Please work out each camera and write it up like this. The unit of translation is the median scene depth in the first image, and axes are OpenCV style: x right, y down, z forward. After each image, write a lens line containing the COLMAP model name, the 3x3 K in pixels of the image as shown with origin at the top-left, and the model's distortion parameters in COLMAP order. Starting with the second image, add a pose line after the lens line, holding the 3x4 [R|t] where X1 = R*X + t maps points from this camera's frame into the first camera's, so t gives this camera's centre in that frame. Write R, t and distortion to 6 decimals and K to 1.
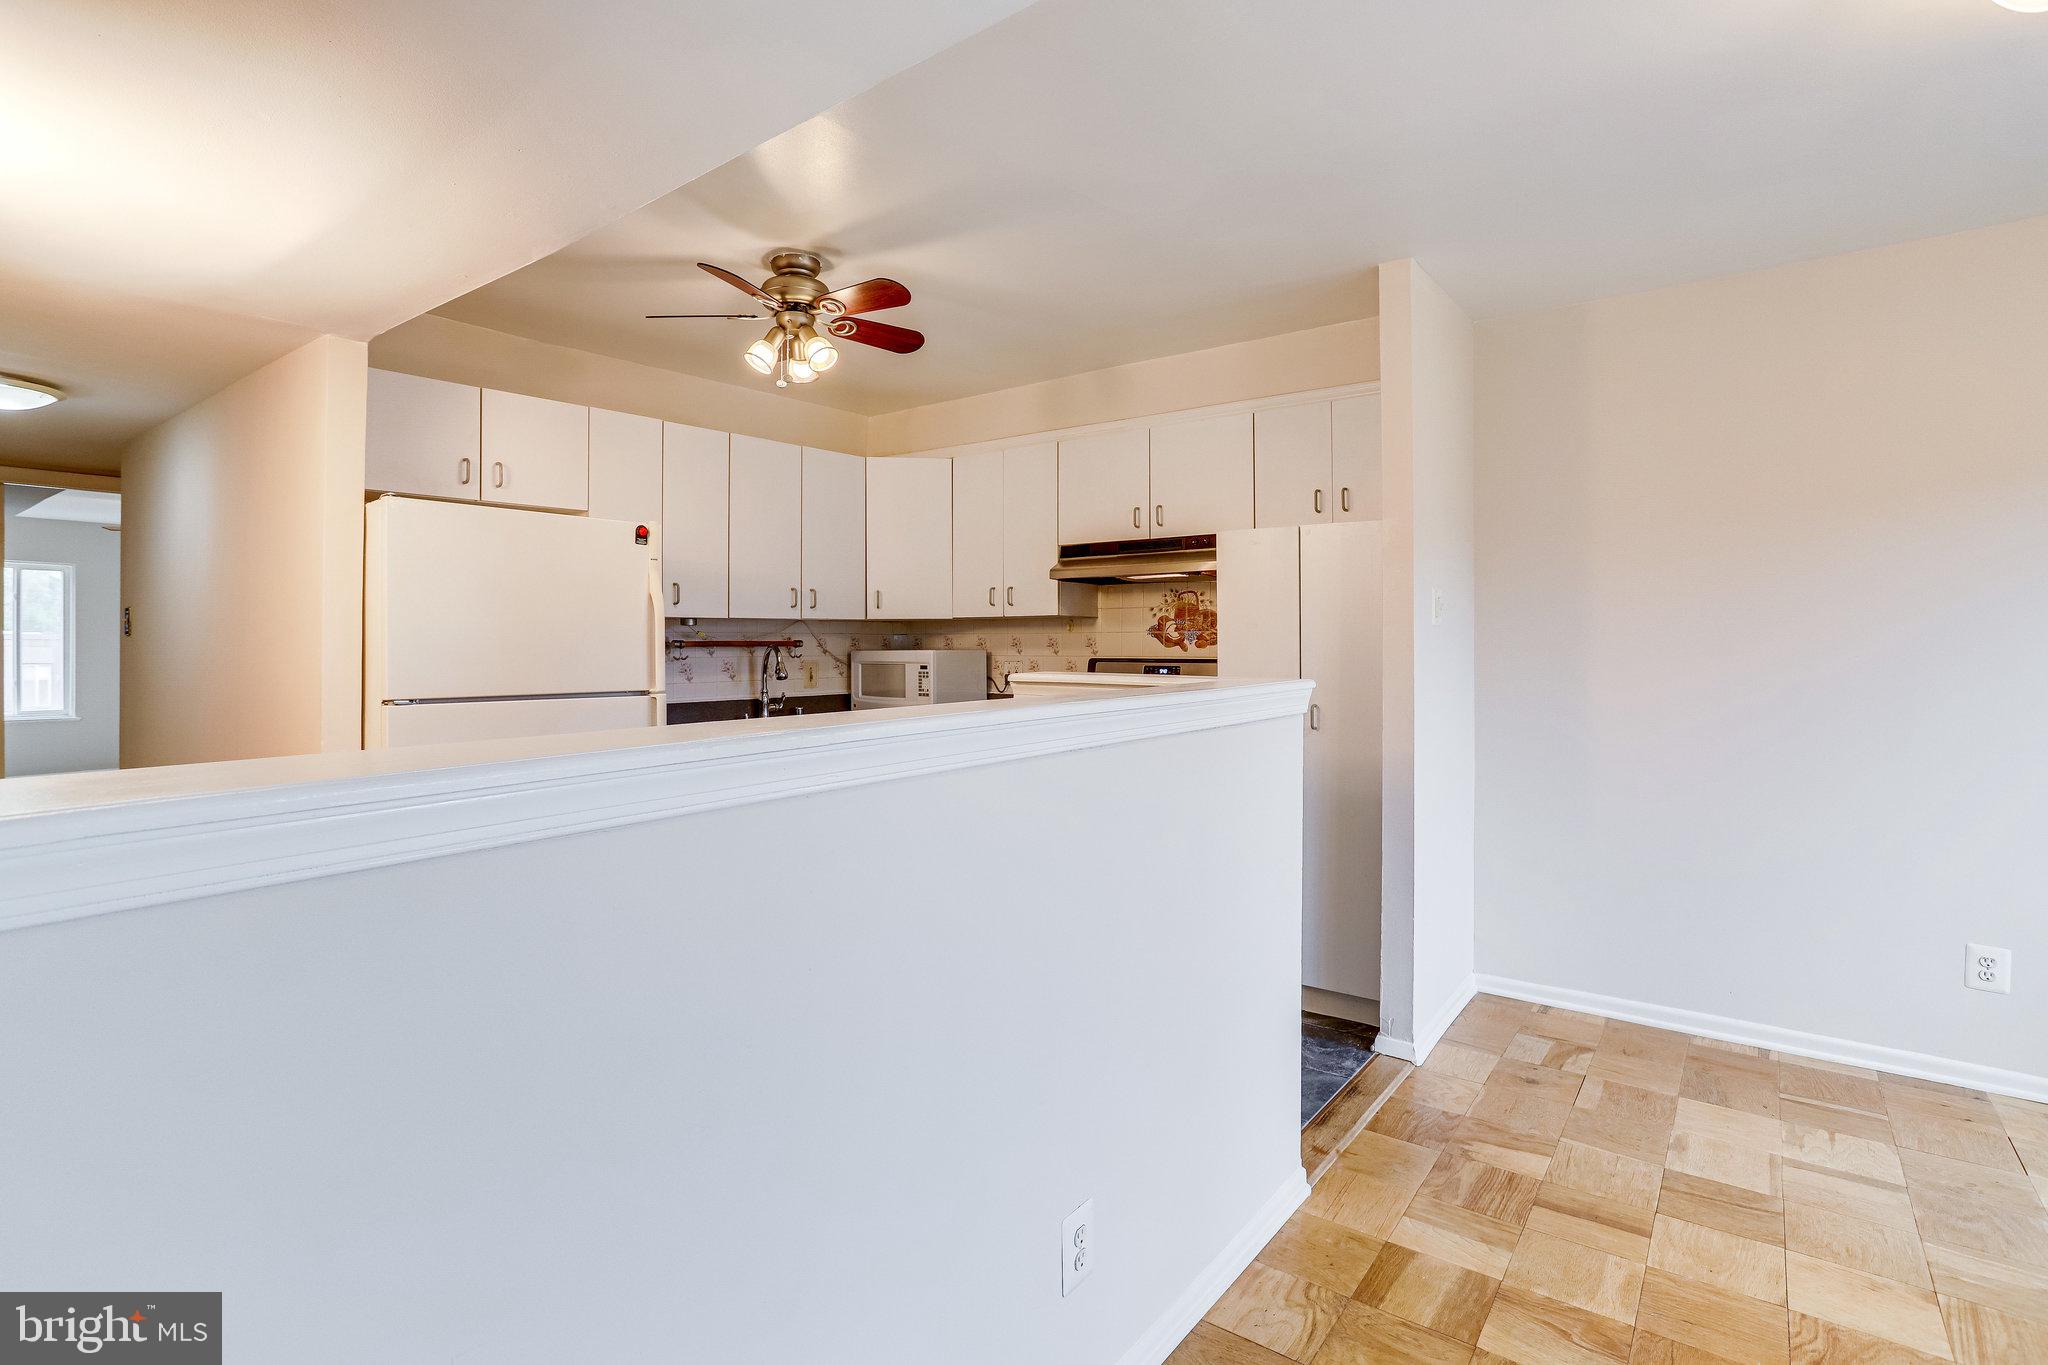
lens RADIAL K [[1000.2, 0, 1024.0], [0, 1000.2, 646.0], [0, 0, 1]] dist [-0.003602, 0.000793]
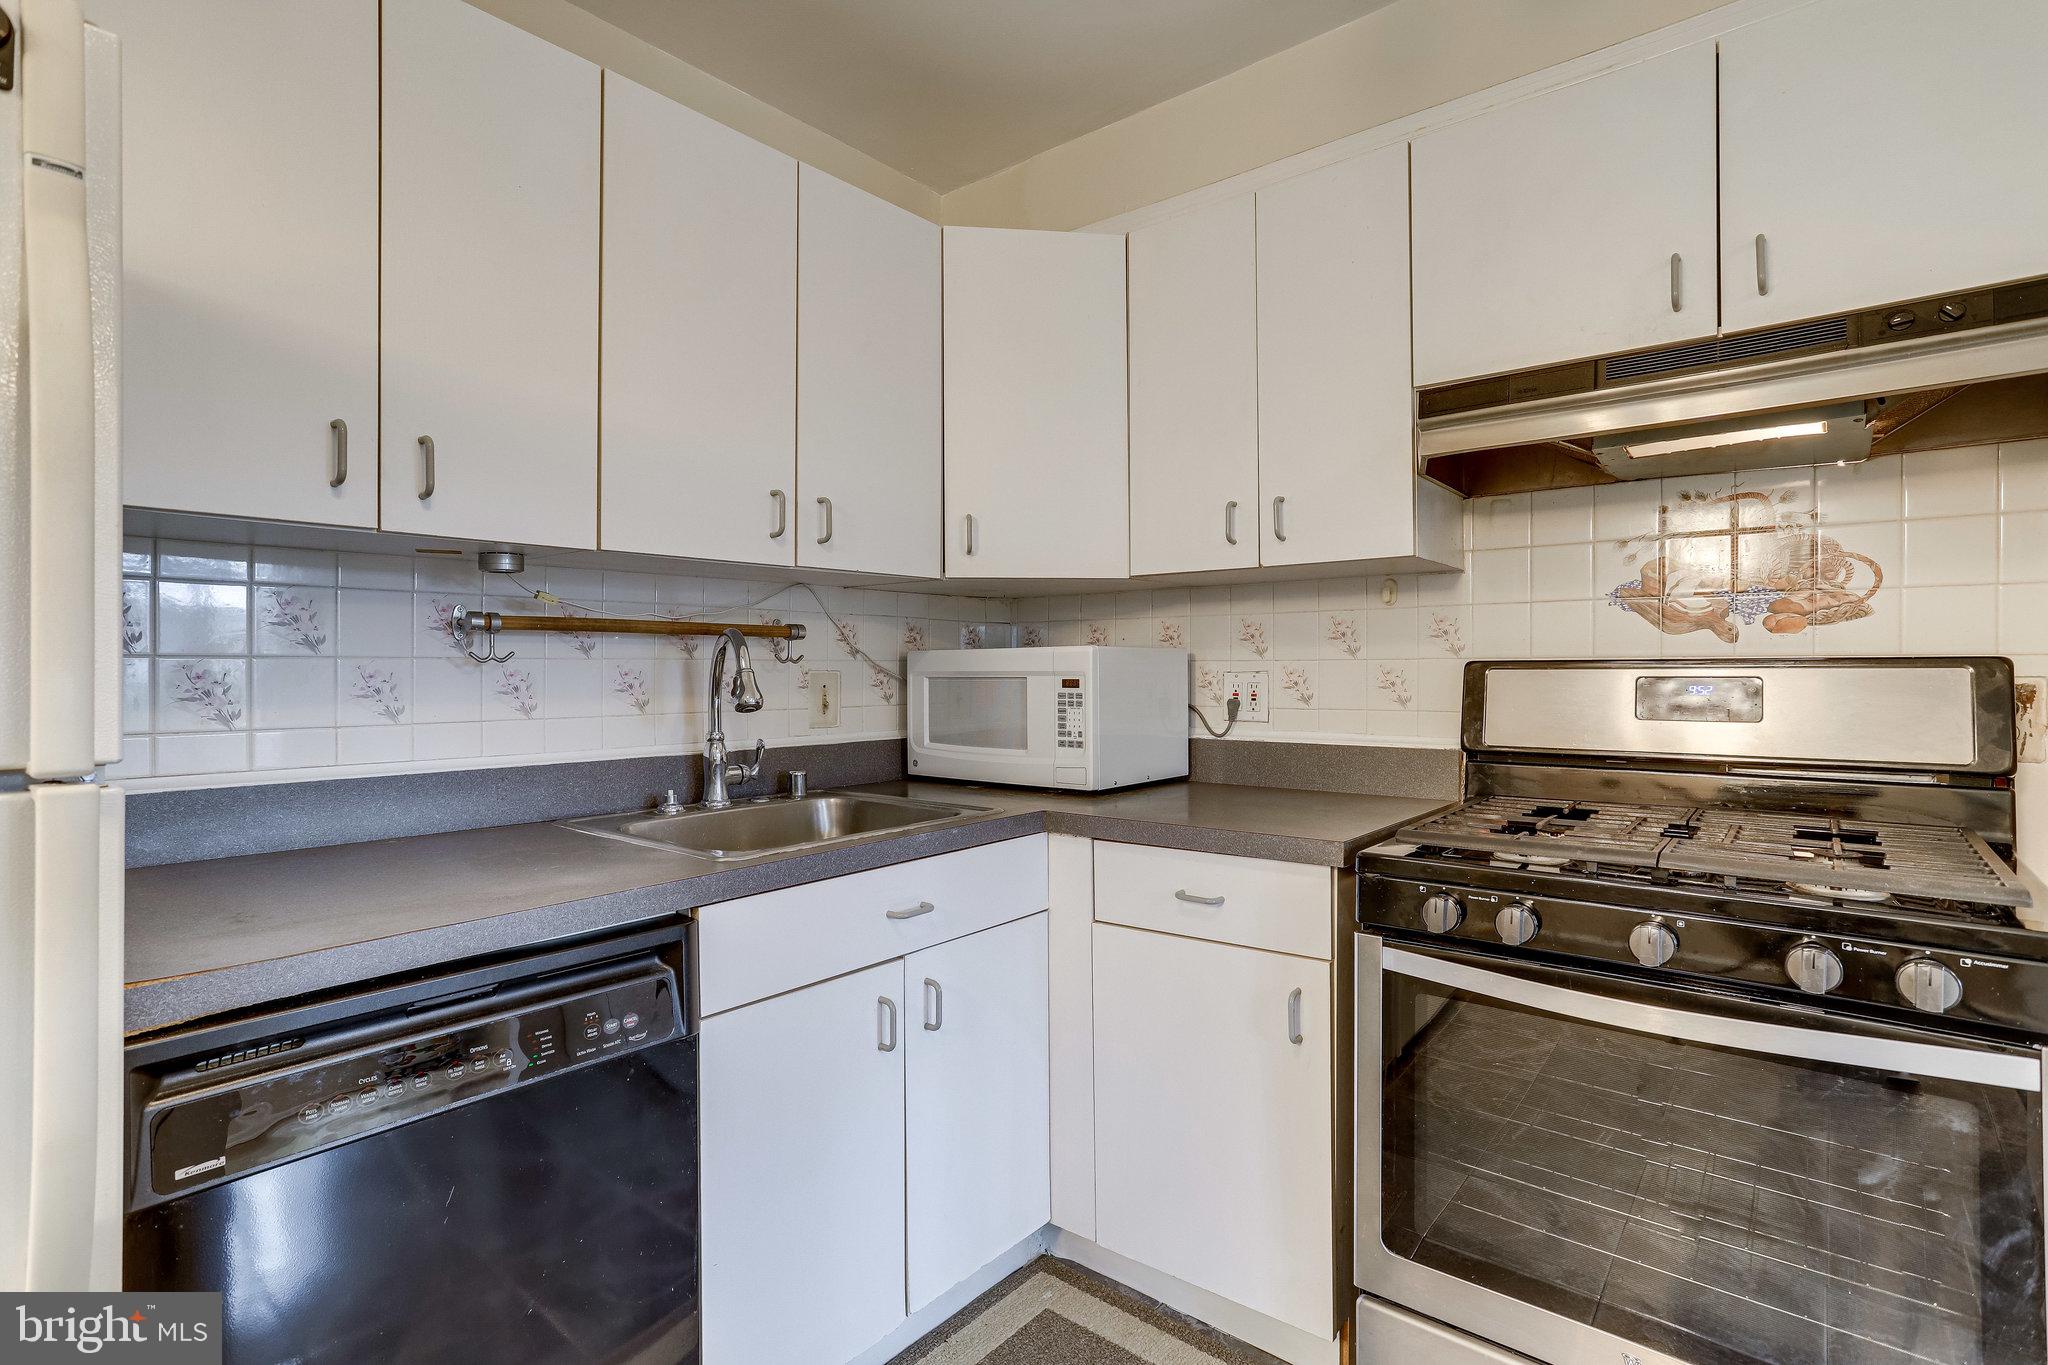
lens RADIAL K [[995.7, 0, 1023.4], [0, 995.7, 666.7], [0, 0, 1]] dist [-0.049640, 0.037416]
pose [[0.999350, -0.000711, -0.036048, -0.162510], [0.000478, 0.999979, -0.006482, 0.025621], [0.036052, 0.006461, 0.999329, 0.850546]]
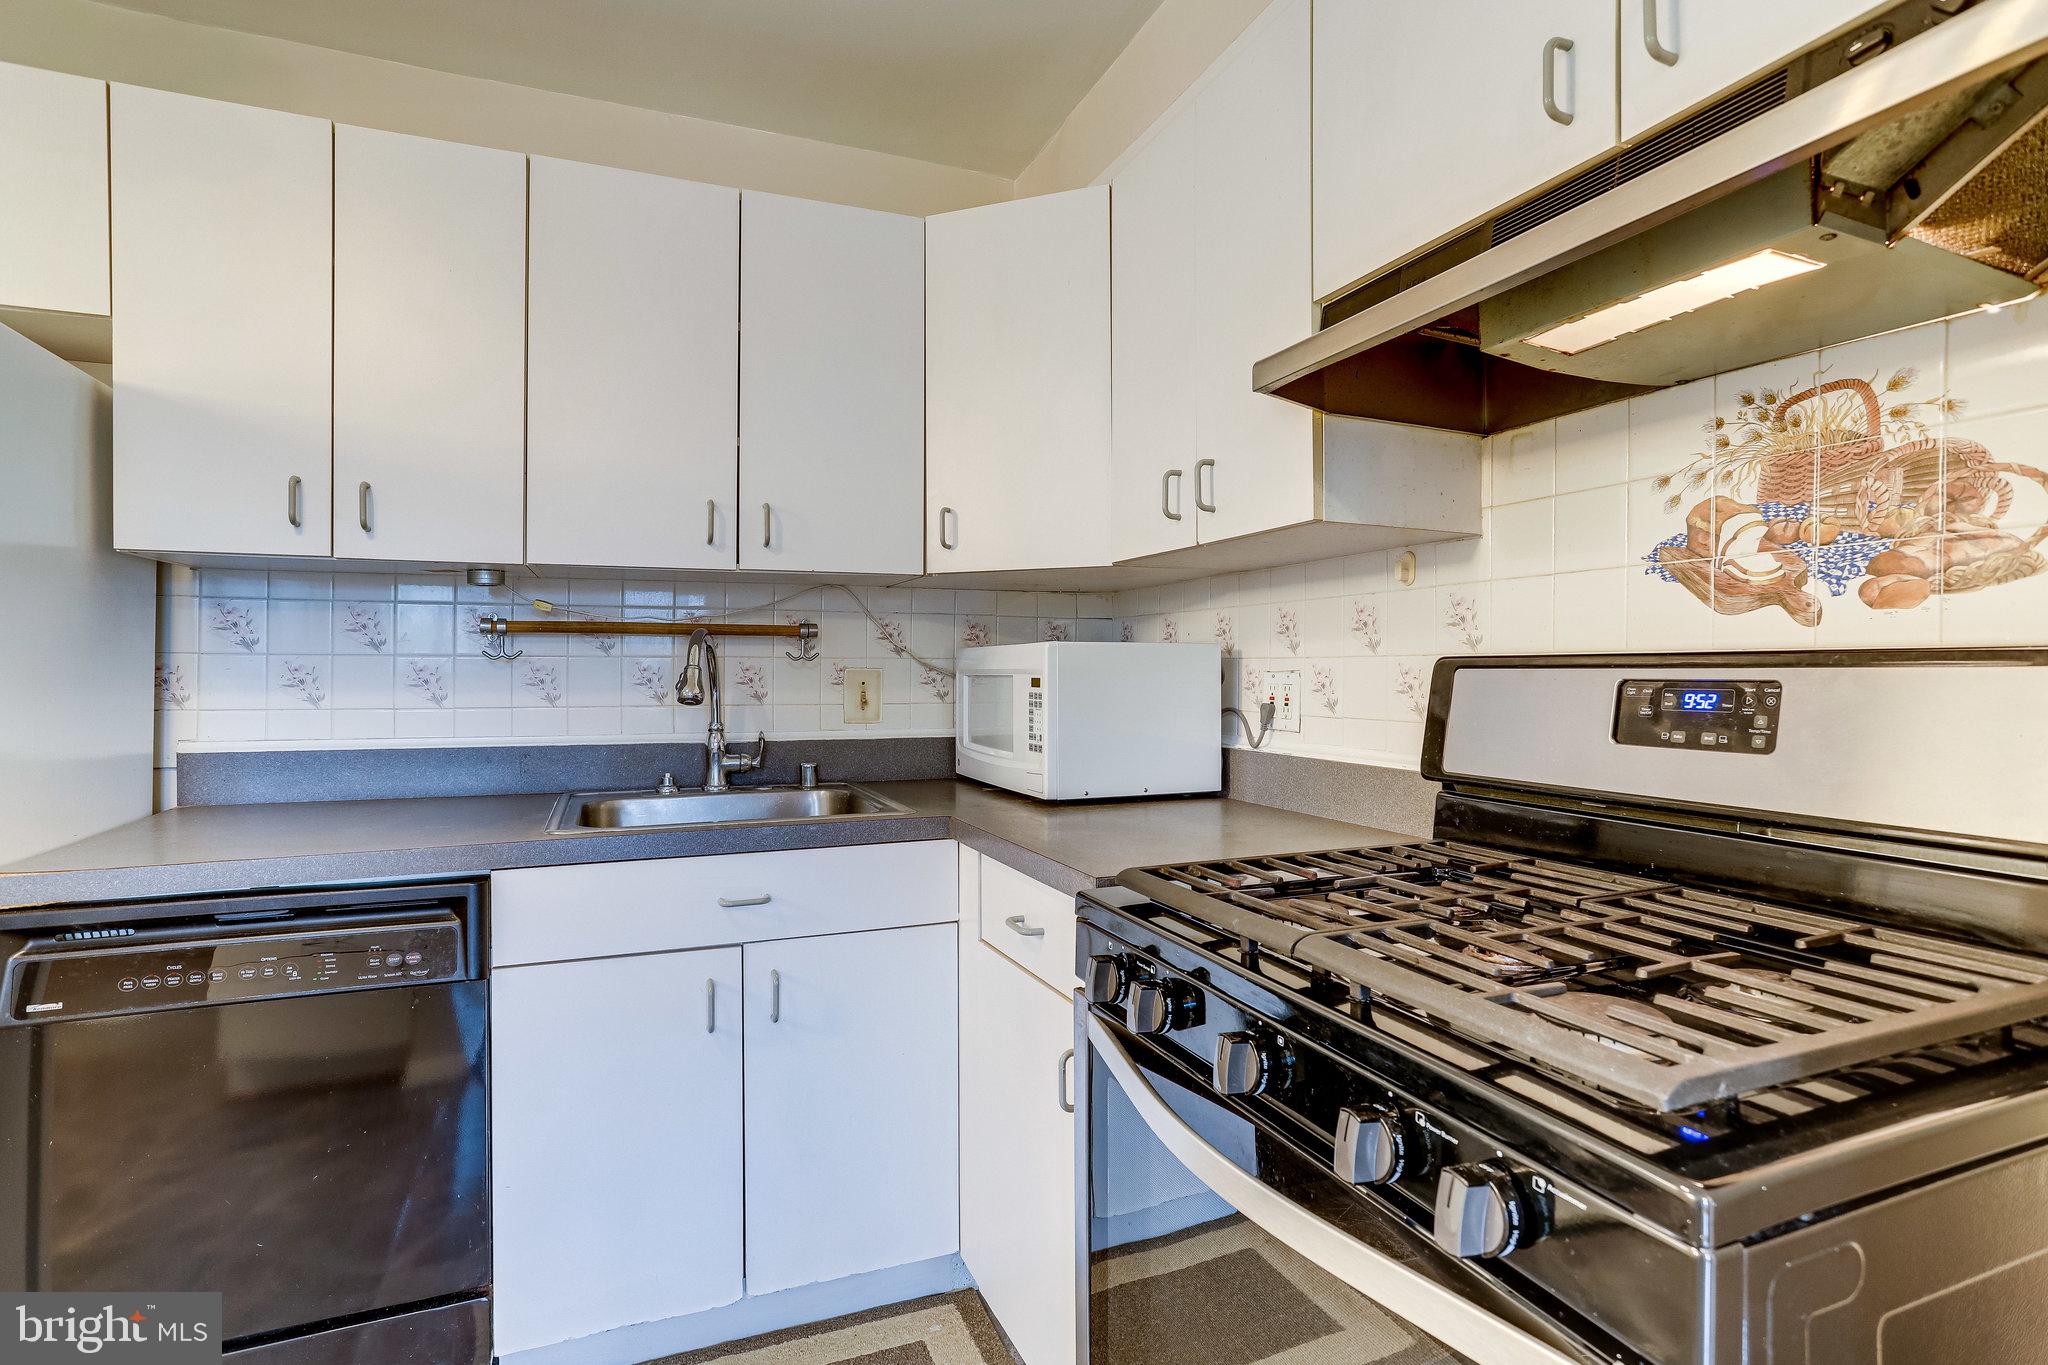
lens RADIAL K [[1007.8, 0, 1017.7], [0, 1007.8, 665.5], [0, 0, 1]] dist [-0.055222, 0.038967]
pose [[0.859383, 0.001181, -0.511331, 0.168411], [-0.005621, 0.999959, -0.007136, 0.026543], [0.511301, 0.009007, 0.859354, 0.983868]]
